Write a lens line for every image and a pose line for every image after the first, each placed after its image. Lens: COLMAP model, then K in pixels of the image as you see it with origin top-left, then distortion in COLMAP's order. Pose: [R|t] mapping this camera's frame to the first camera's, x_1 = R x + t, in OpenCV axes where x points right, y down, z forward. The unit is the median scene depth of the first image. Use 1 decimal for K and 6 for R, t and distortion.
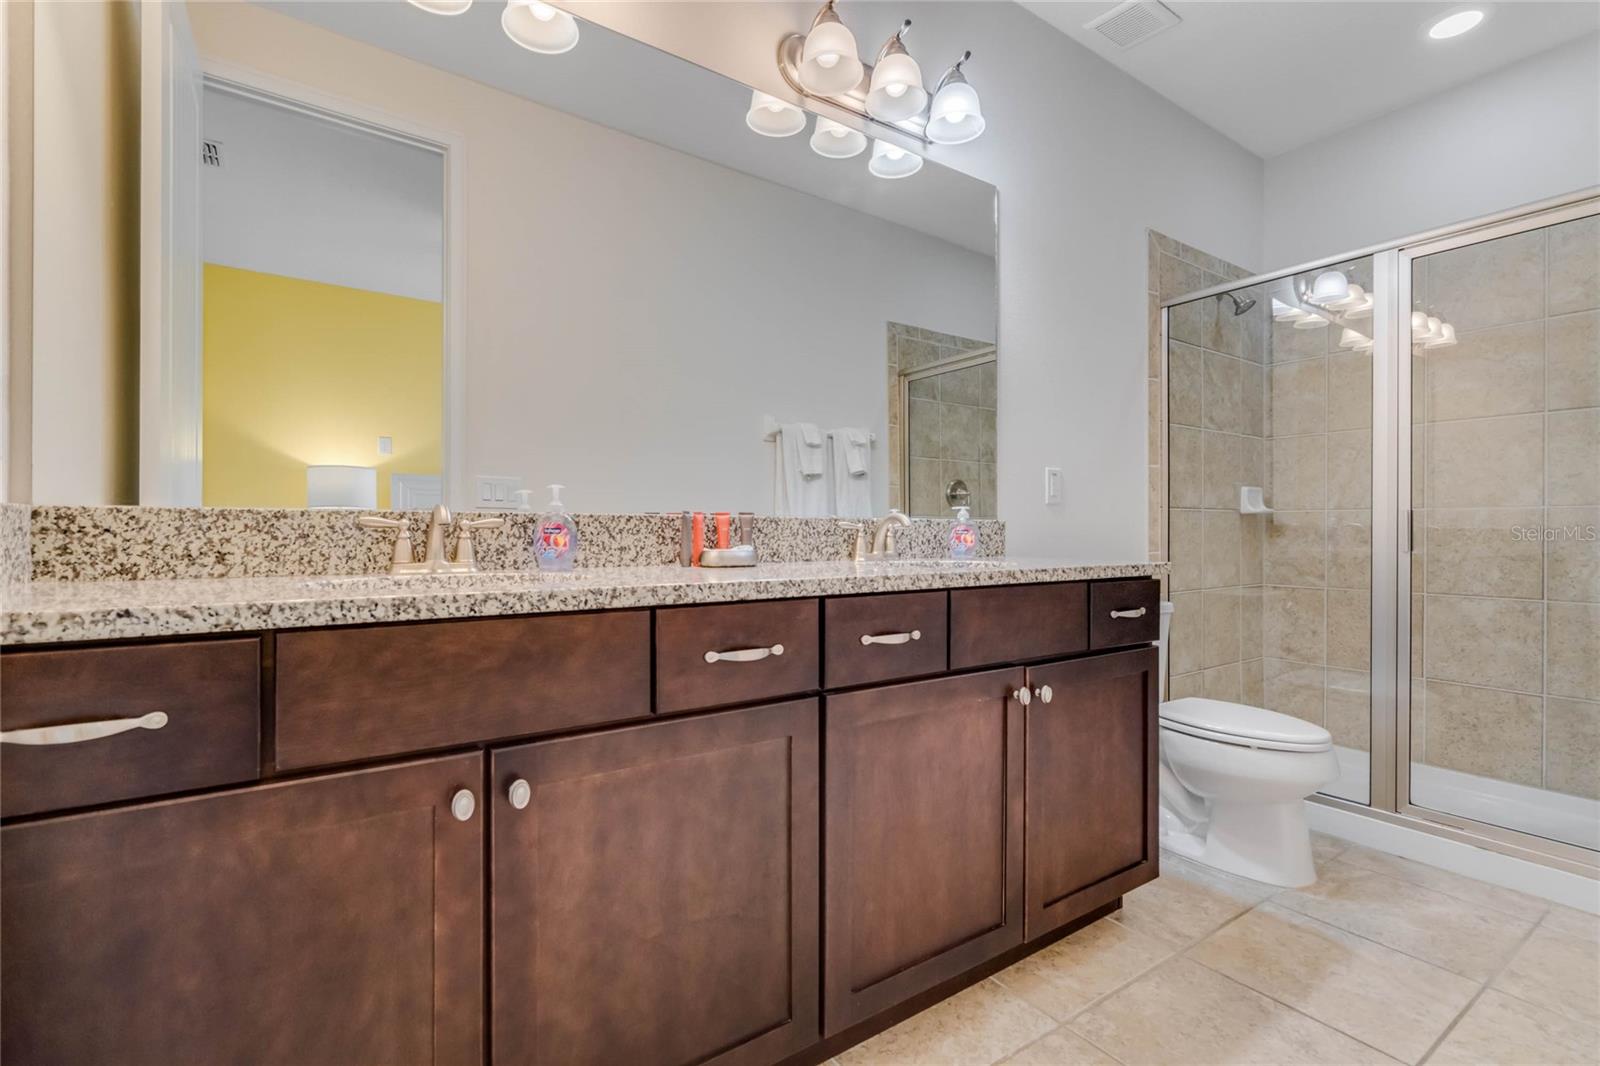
lens RADIAL K [[733.2, 0, 800.8], [0, 733.2, 532.8], [0, 0, 1]] dist [0.007638, 0.001490]
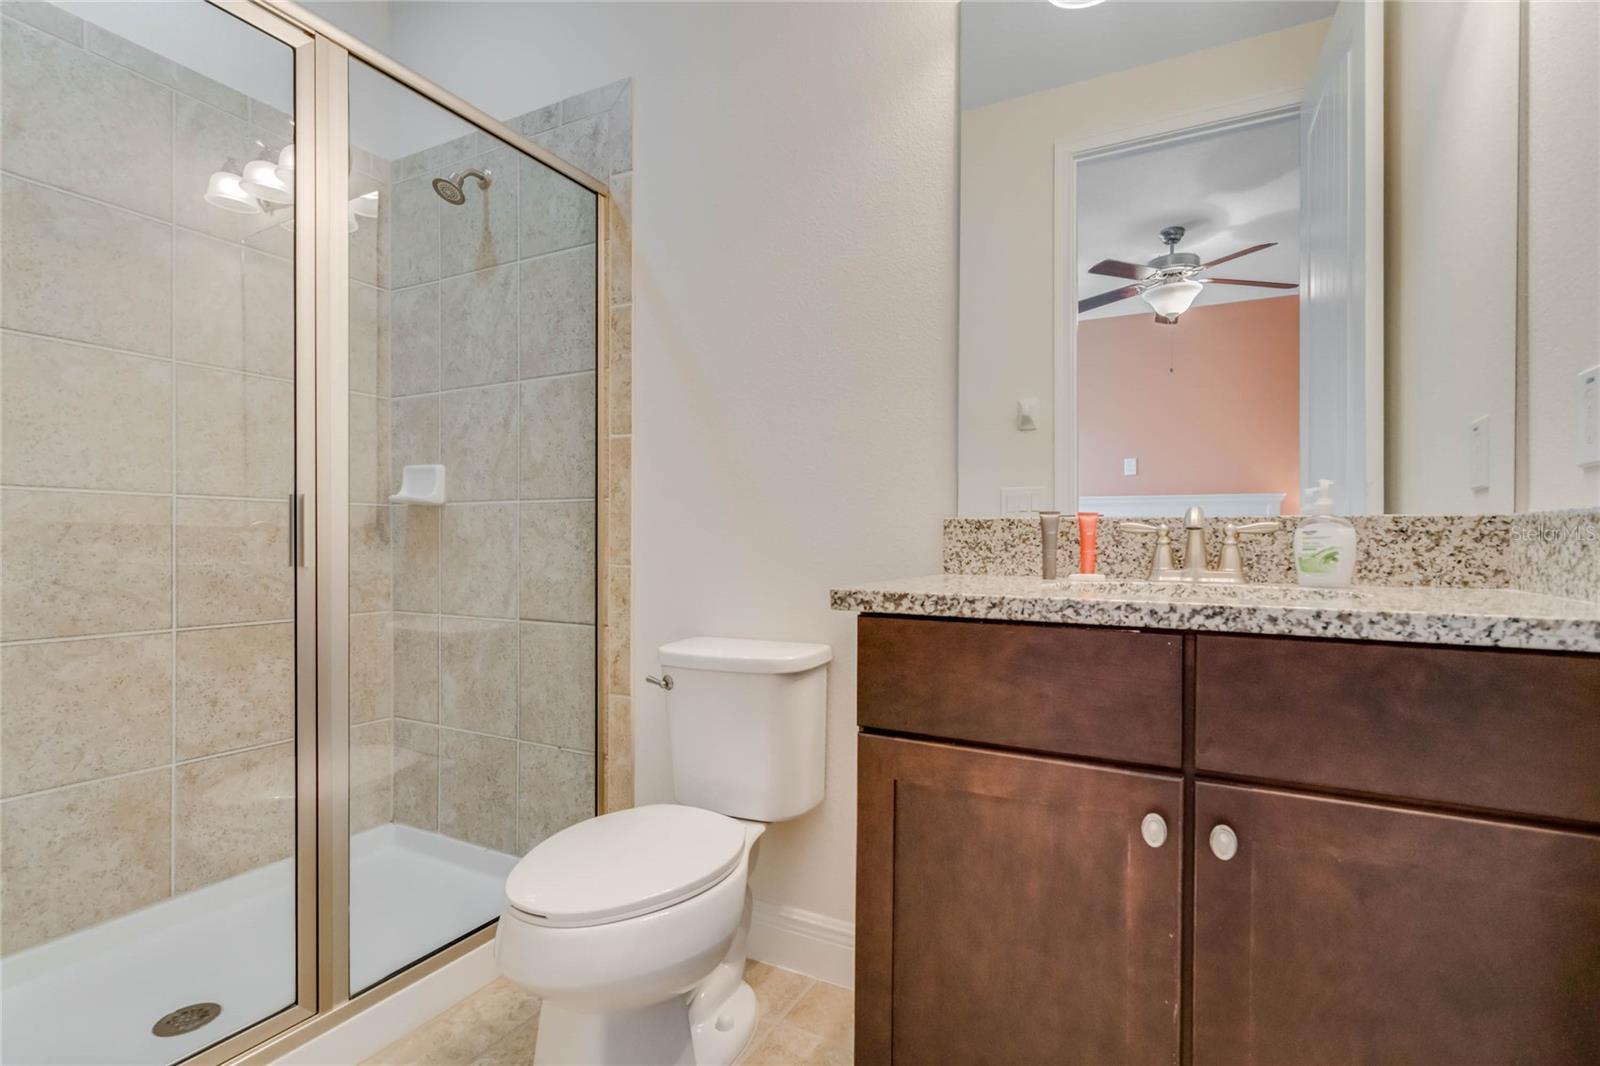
lens RADIAL K [[758.5, 0, 785.7], [0, 758.5, 517.2], [0, 0, 1]] dist [0.001943, 0.000464]
pose [[0.455802, -0.021386, -0.889824, 0.142368], [-0.004181, 0.999649, -0.026167, 0.000200], [0.890072, 0.015647, 0.455552, 0.100389]]
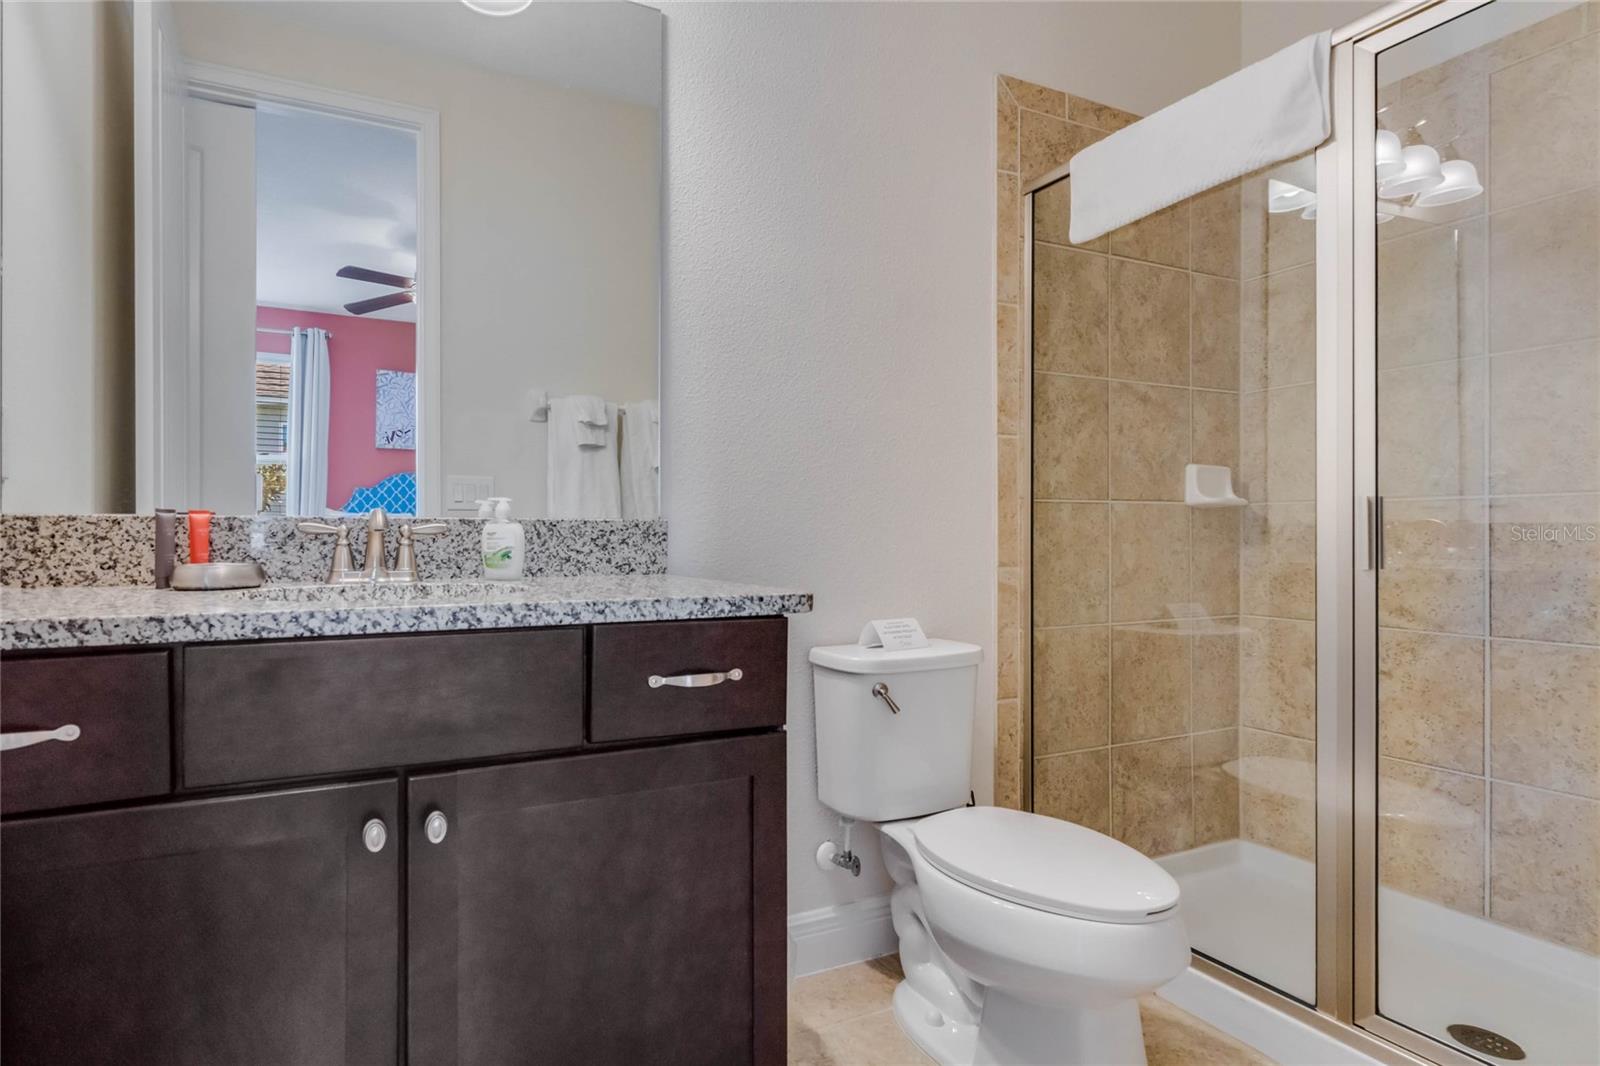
lens RADIAL K [[758.5, 0, 801.5], [0, 758.5, 536.1], [0, 0, 1]] dist [0.001943, 0.000464]
pose [[0.981977, -0.005583, -0.188919, 0.244857], [0.005508, 0.999984, -0.000922, -0.000793], [0.188921, -0.000136, 0.981992, 0.168652]]
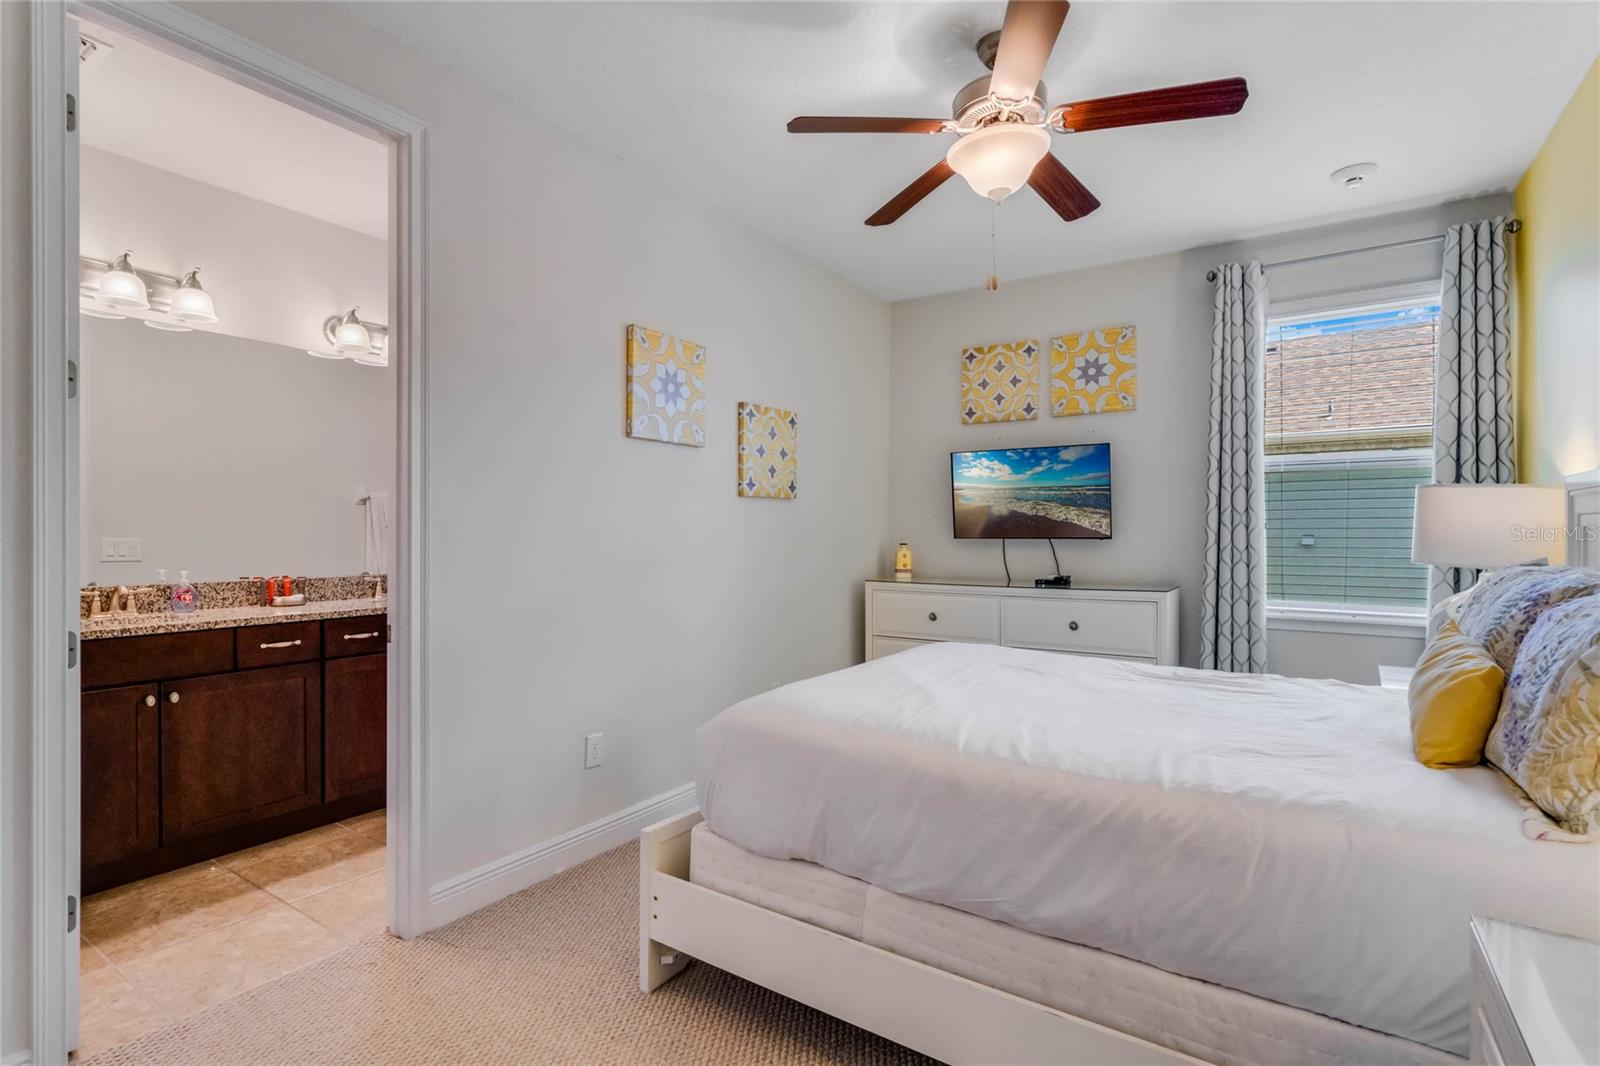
lens RADIAL K [[758.5, 0, 798.5], [0, 758.5, 537.7], [0, 0, 1]] dist [0.001943, 0.000464]
pose [[0.926174, -0.004203, 0.377072, 0.551307], [0.003283, 0.999990, 0.003084, -0.189771], [-0.377081, -0.001618, 0.926179, -1.945647]]
